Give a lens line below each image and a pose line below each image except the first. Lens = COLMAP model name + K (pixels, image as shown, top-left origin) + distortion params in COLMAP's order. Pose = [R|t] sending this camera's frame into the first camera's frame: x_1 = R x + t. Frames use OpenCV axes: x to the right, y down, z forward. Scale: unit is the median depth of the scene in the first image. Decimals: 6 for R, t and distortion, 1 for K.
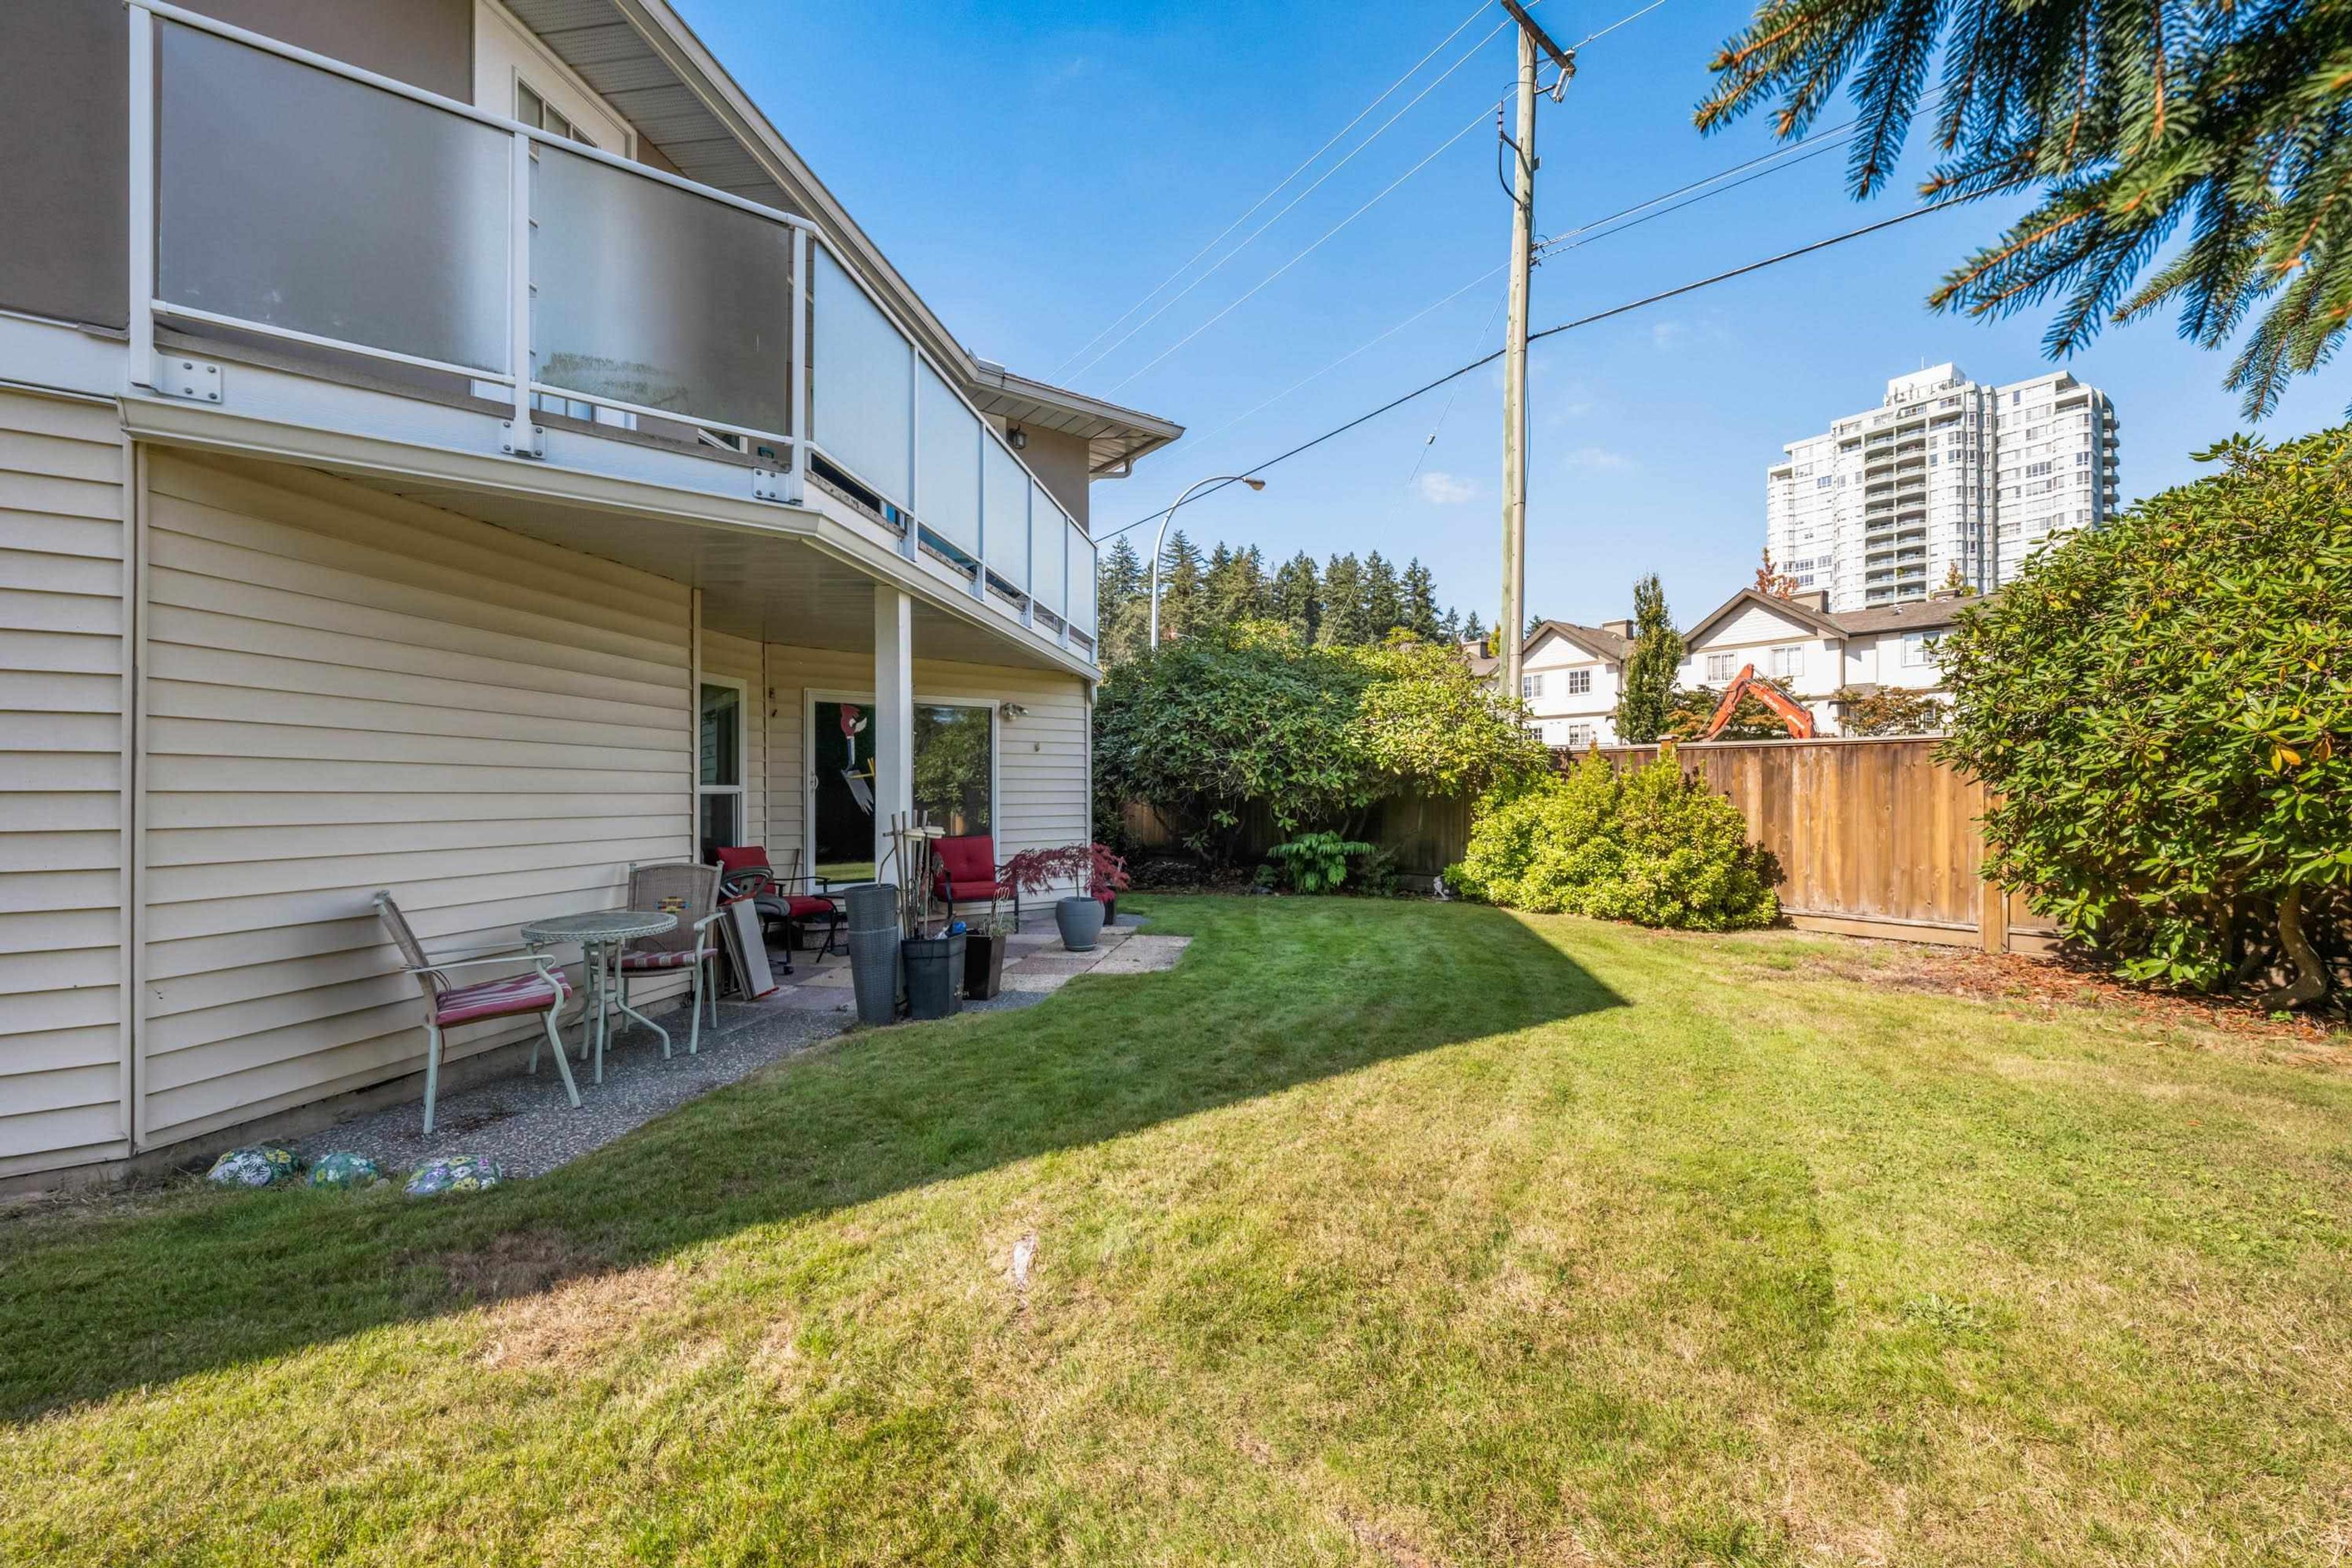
lens RADIAL K [[919.8, 0, 1183.0], [0, 919.8, 787.3], [0, 0, 1]] dist [0.002447, 0.000260]
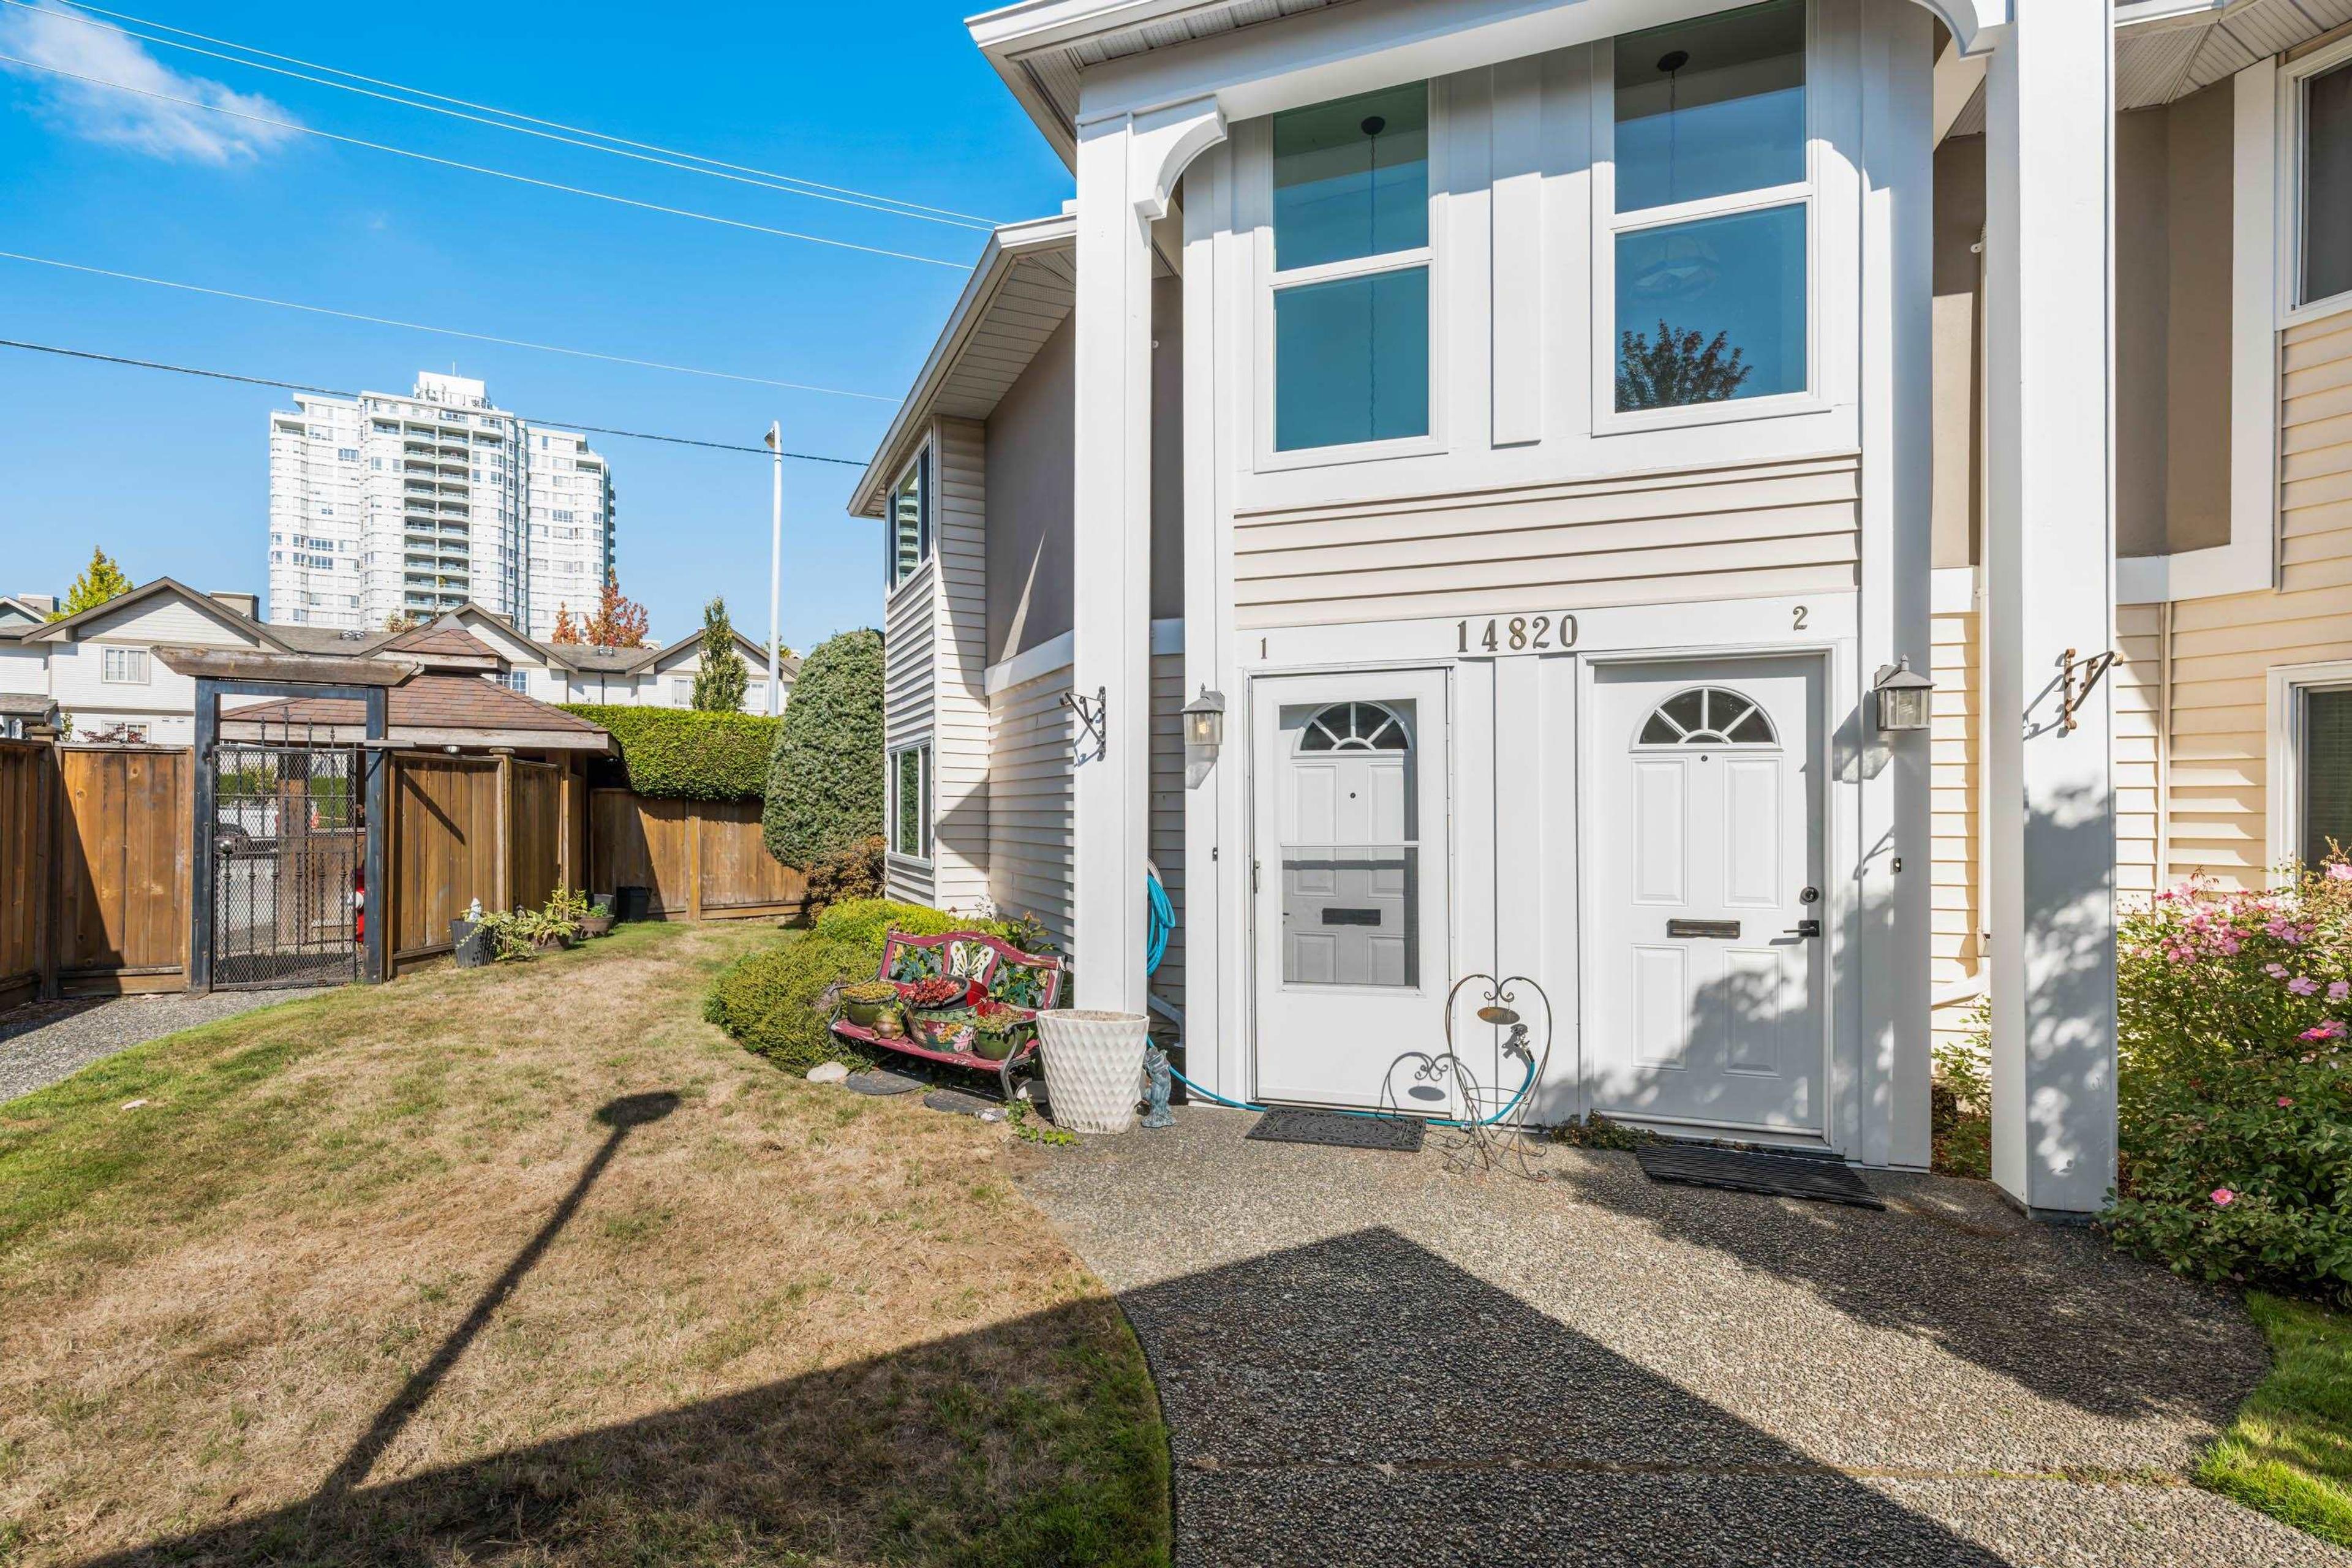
lens RADIAL K [[1031.3, 0, 1174.2], [0, 1031.3, 788.7], [0, 0, 1]] dist [-0.004737, 0.000025]
pose [[0.169205, 0.019479, 0.985388, -0.133699], [-0.001599, 0.999809, -0.019490, -0.000103], [-0.985580, 0.001723, 0.169204, 0.079120]]
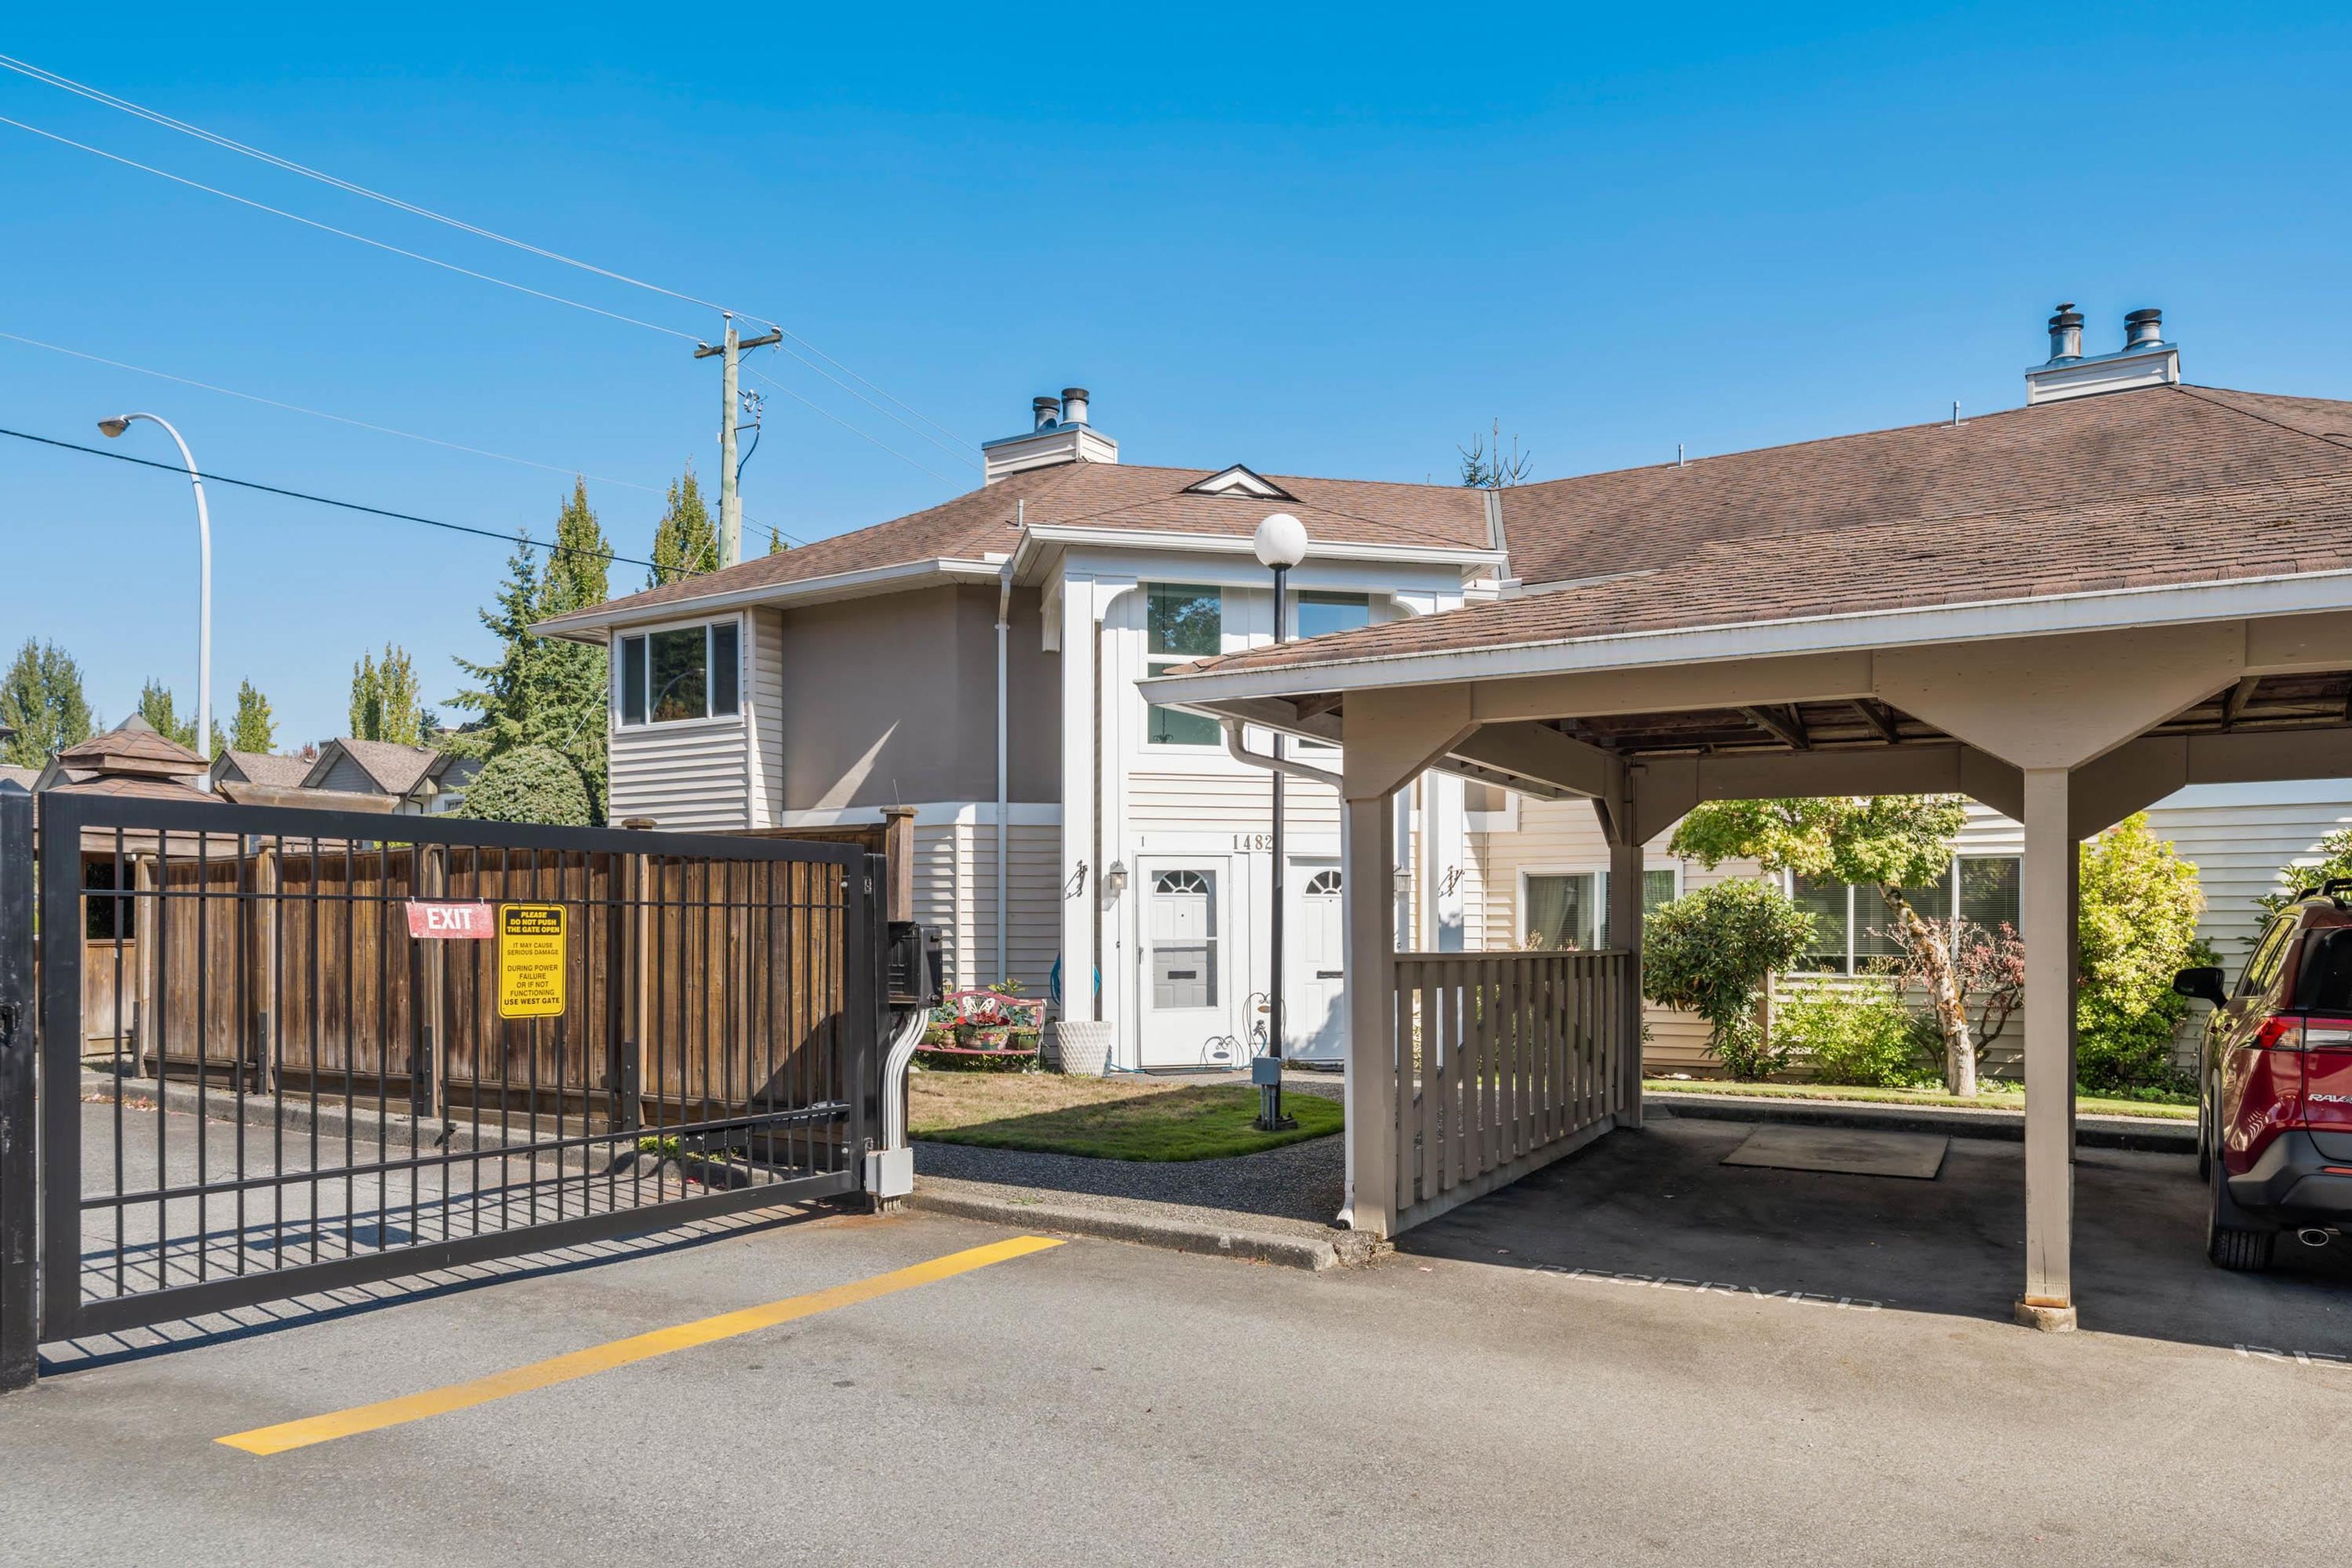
lens RADIAL K [[1624.6, 0, 1176.7], [0, 1624.6, 787.4], [0, 0, 1]] dist [-0.000560, 0.000011]
pose [[-0.368228, 0.086793, 0.925676, -0.400945], [-0.002939, 0.995519, -0.094511, 0.005116], [-0.929731, -0.037522, -0.366323, 0.240622]]
